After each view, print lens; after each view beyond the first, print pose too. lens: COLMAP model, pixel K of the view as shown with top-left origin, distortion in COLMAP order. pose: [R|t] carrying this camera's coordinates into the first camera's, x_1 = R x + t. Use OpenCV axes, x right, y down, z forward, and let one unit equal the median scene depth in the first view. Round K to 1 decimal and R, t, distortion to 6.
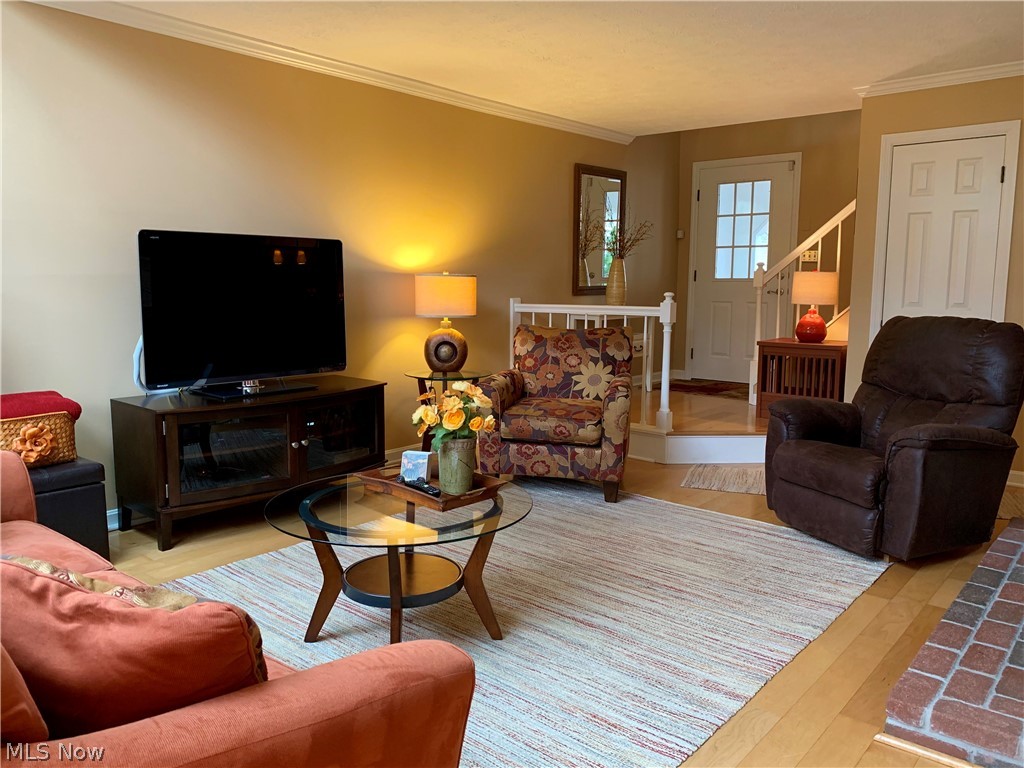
lens RADIAL K [[790.8, 0, 515.7], [0, 790.8, 412.0], [0, 0, 1]] dist [0.037478, -0.056821]
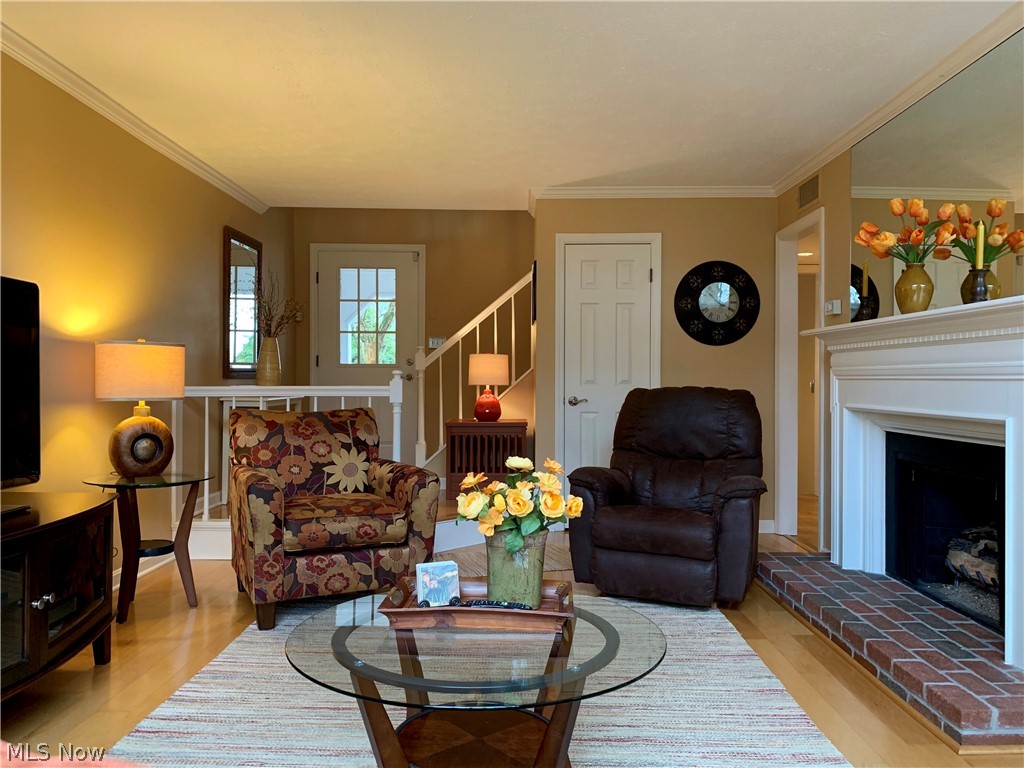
lens RADIAL K [[790.8, 0, 540.4], [0, 790.8, 389.9], [0, 0, 1]] dist [0.037478, -0.056821]
pose [[0.751090, -0.009786, 0.660127, -0.336864], [0.111039, 0.987519, -0.111702, -0.008514], [-0.650794, 0.157198, 0.742802, 0.246770]]
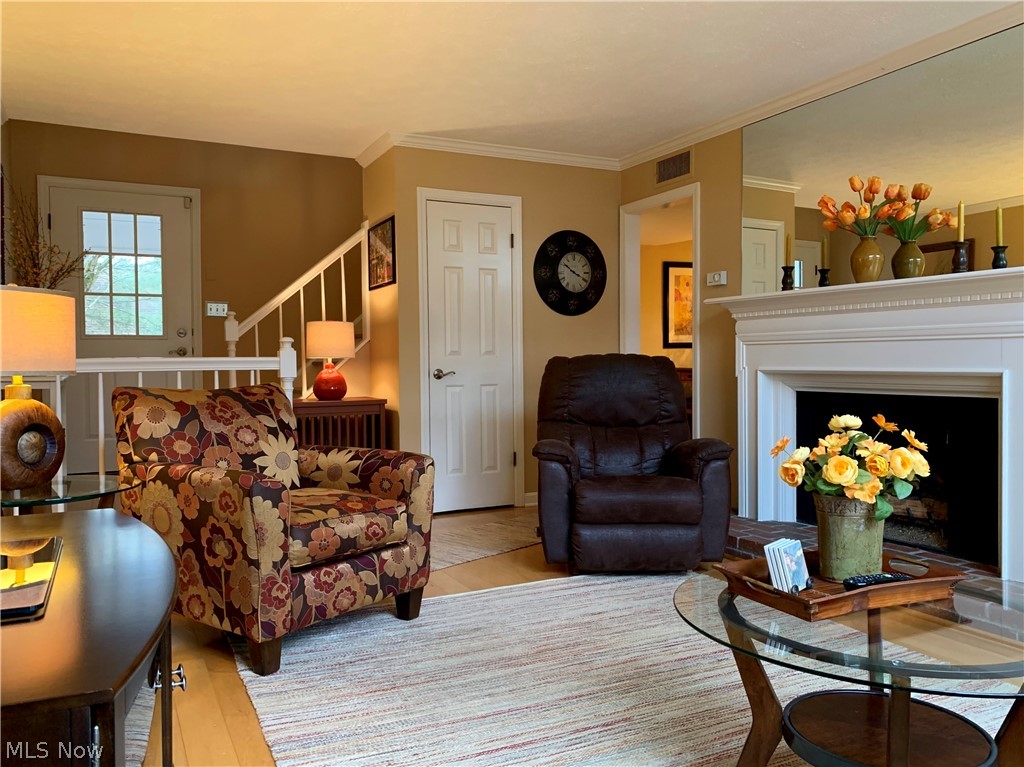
lens RADIAL K [[790.8, 0, 541.9], [0, 790.8, 397.5], [0, 0, 1]] dist [0.037478, -0.056821]
pose [[0.368514, -0.050556, 0.928246, -0.485071], [0.167010, 0.985875, -0.012609, -0.052824], [-0.914497, 0.159673, 0.371752, 0.595028]]
